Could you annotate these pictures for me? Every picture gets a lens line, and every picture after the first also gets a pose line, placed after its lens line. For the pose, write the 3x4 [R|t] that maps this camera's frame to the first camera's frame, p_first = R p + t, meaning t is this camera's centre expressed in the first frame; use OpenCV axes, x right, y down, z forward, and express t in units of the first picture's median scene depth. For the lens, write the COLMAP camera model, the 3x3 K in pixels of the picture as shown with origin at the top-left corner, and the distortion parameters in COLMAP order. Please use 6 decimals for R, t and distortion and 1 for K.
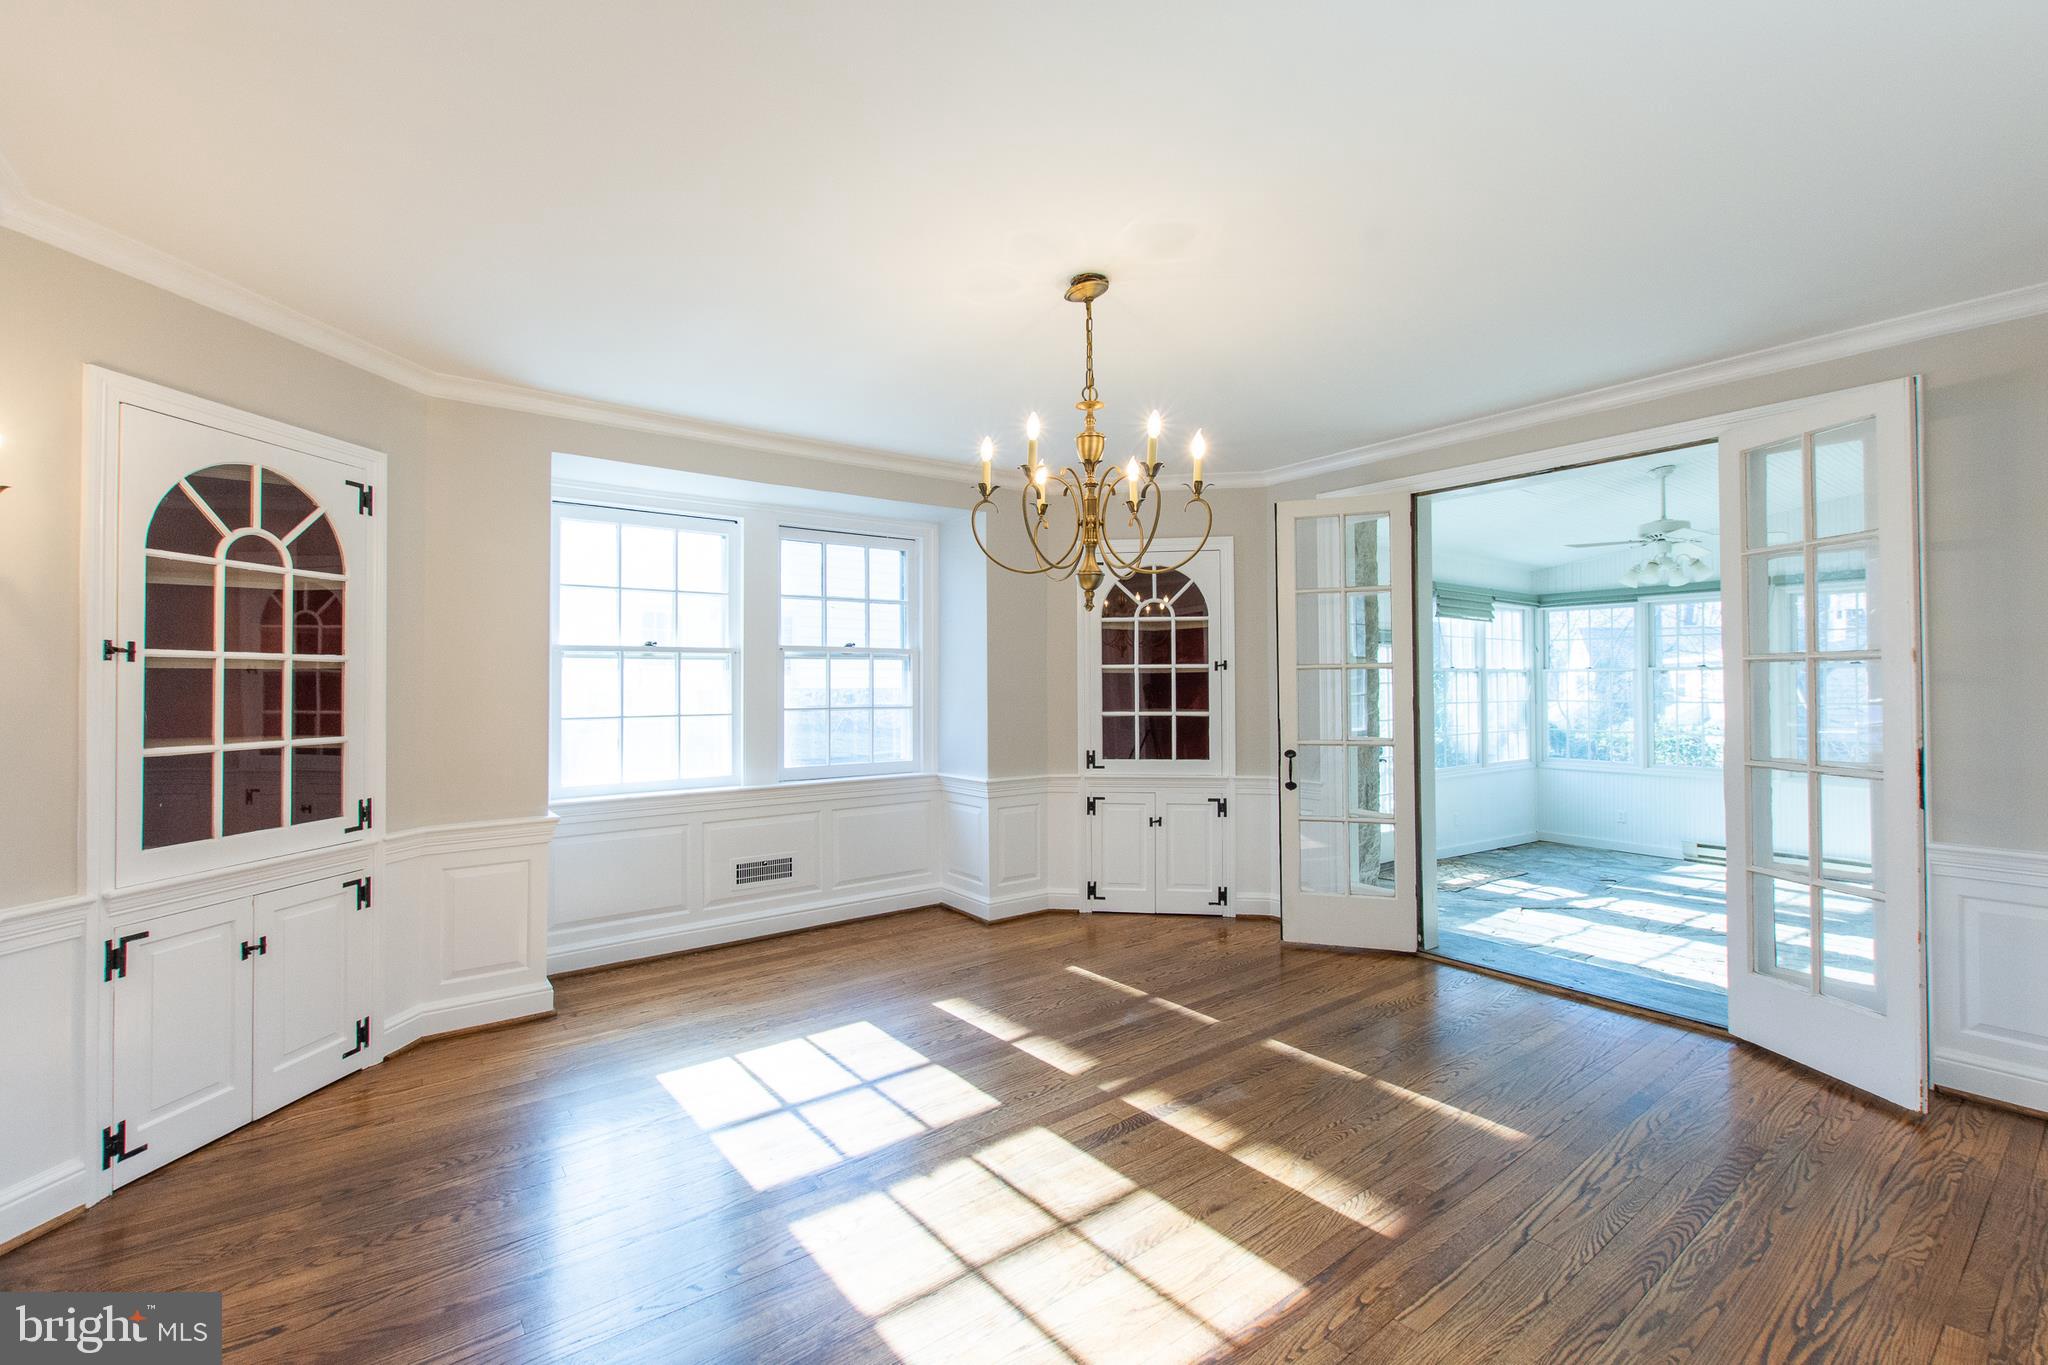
lens RADIAL K [[875.0, 0, 1014.3], [0, 875.0, 676.8], [0, 0, 1]] dist [-0.008397, 0.000030]
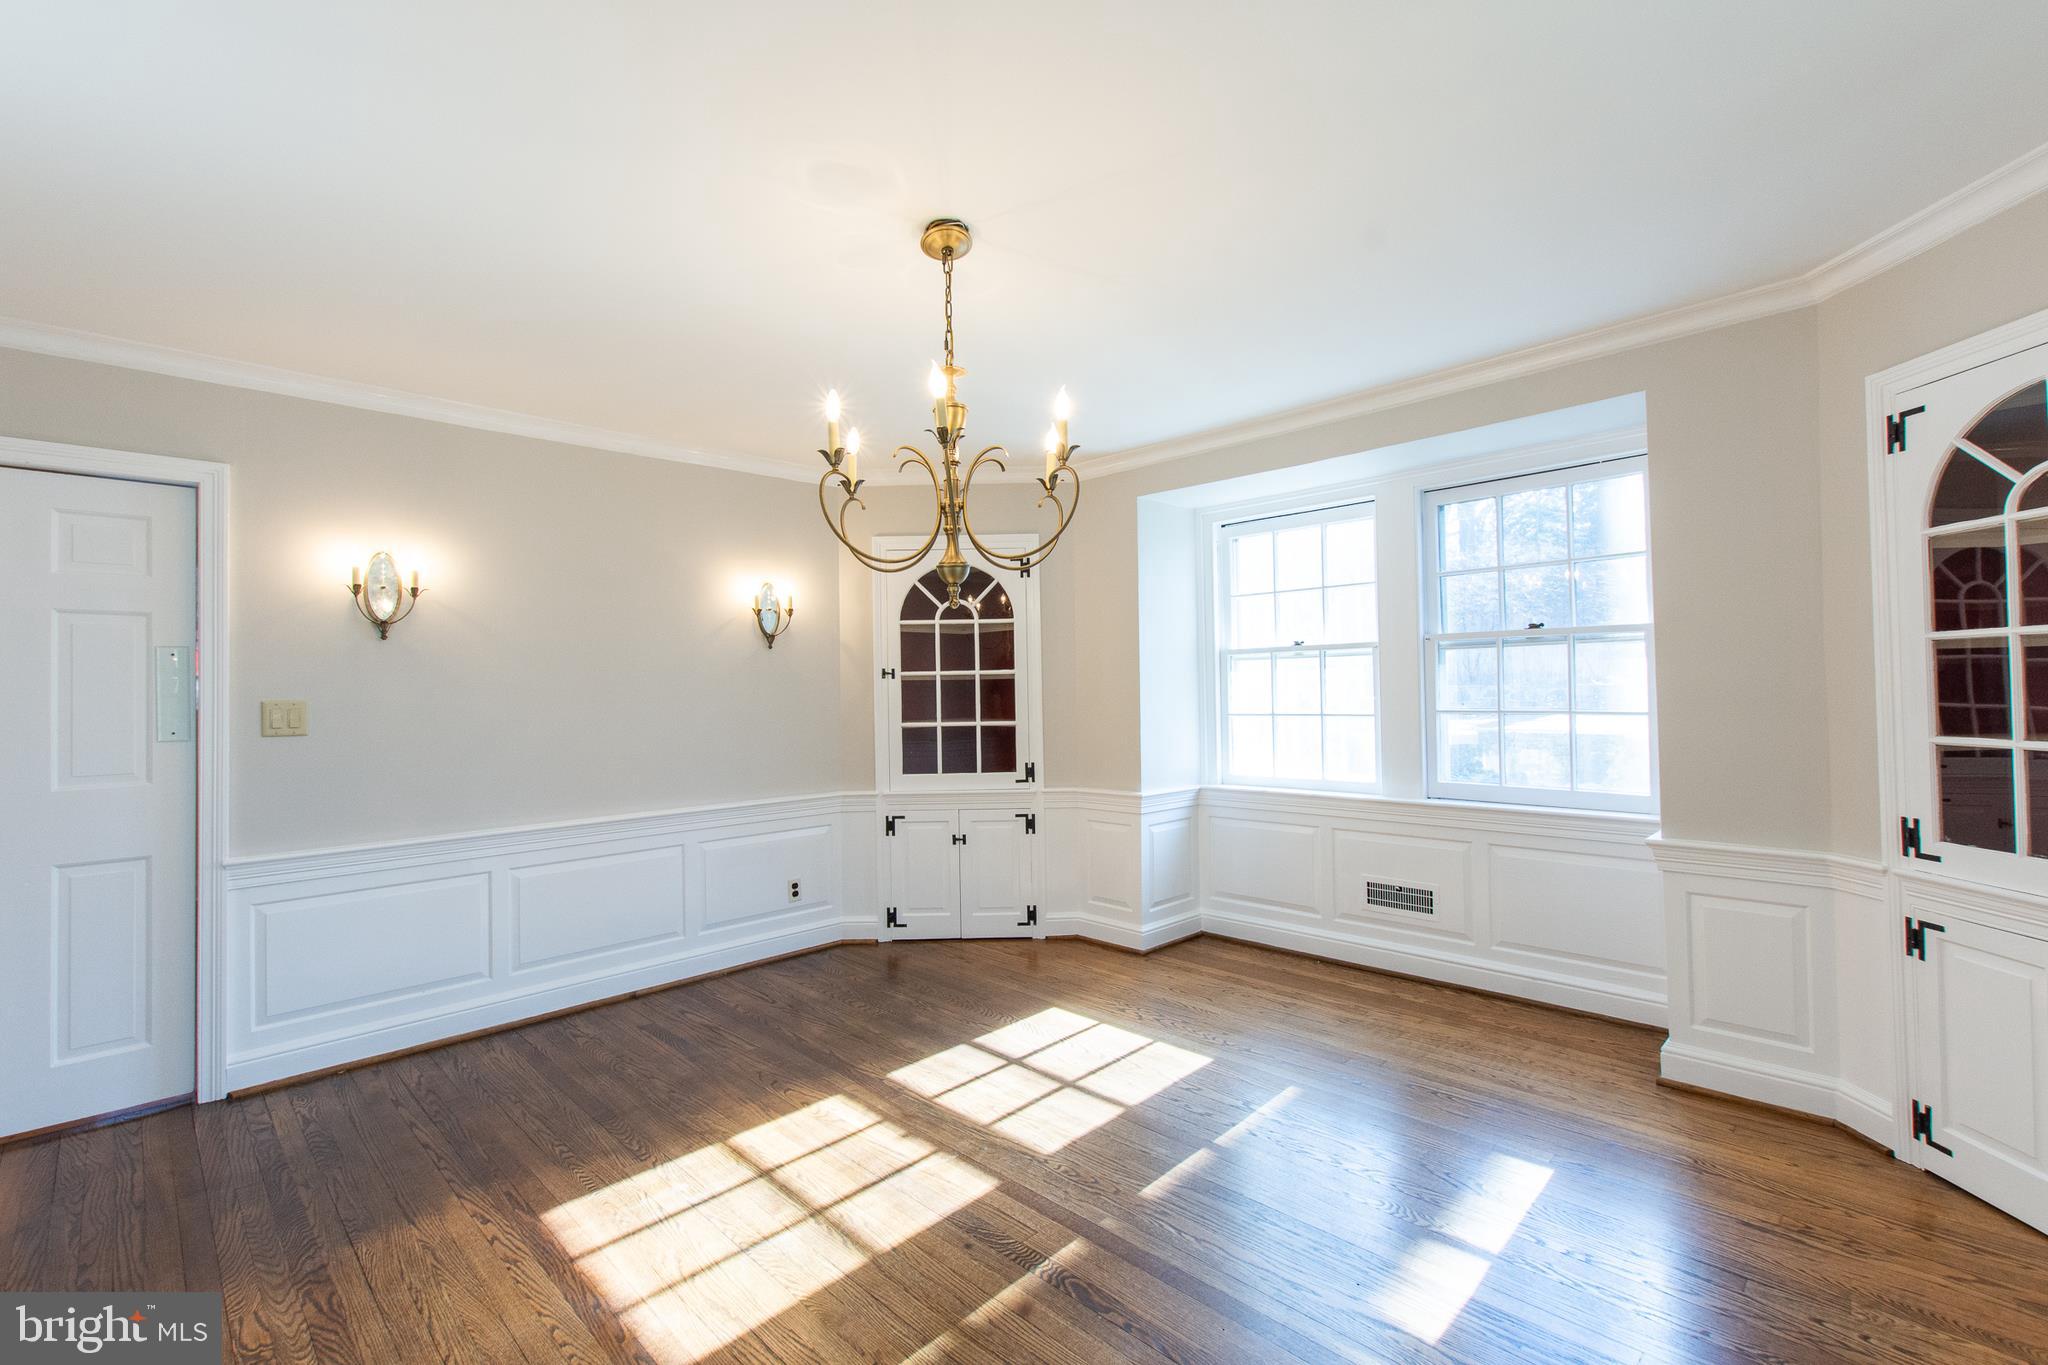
lens RADIAL K [[875.0, 0, 1011.1], [0, 875.0, 677.0], [0, 0, 1]] dist [-0.008397, 0.000030]
pose [[0.136141, -0.012026, -0.990616, 0.815575], [0.025510, 0.999637, -0.008629, 0.002373], [0.990361, -0.024096, 0.136399, 0.797335]]
